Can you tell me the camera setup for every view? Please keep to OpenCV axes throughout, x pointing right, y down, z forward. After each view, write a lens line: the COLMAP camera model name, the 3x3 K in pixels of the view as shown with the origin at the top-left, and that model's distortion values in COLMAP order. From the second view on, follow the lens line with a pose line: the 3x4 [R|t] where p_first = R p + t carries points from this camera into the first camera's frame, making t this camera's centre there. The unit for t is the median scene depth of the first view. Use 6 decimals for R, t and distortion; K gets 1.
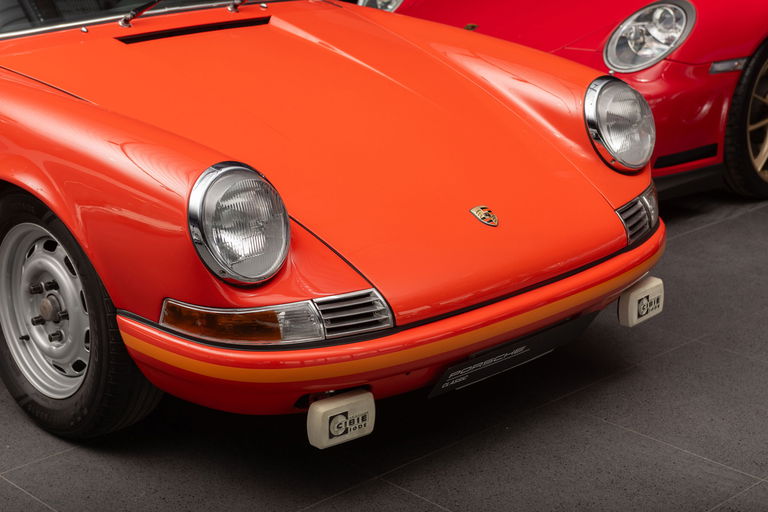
lens RADIAL K [[1417.2, 0, 383.8], [0, 1417.2, 290.5], [0, 0, 1]] dist [-0.016696, -0.122464]
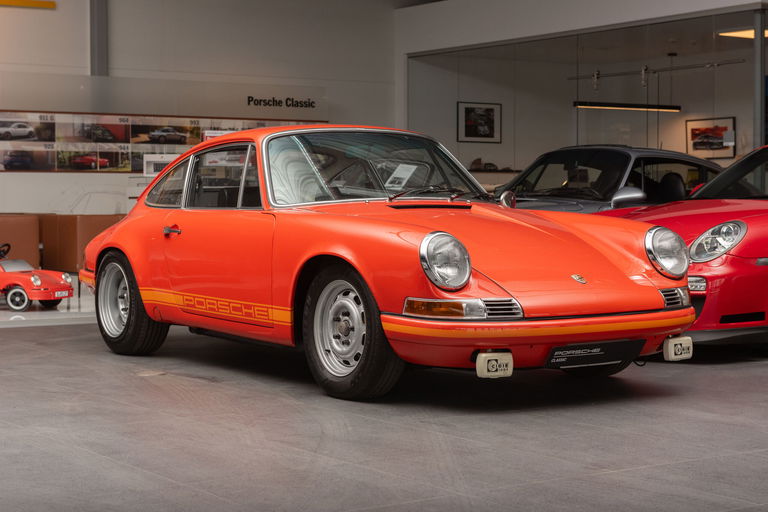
lens RADIAL K [[1417.2, 0, 383.8], [0, 1417.2, 290.5], [0, 0, 1]] dist [-0.016696, -0.122464]
pose [[0.986203, 0.010165, -0.165227, 0.129622], [-0.055707, 0.960278, -0.273428, 0.495944], [0.155885, 0.278860, 0.947595, -0.809483]]
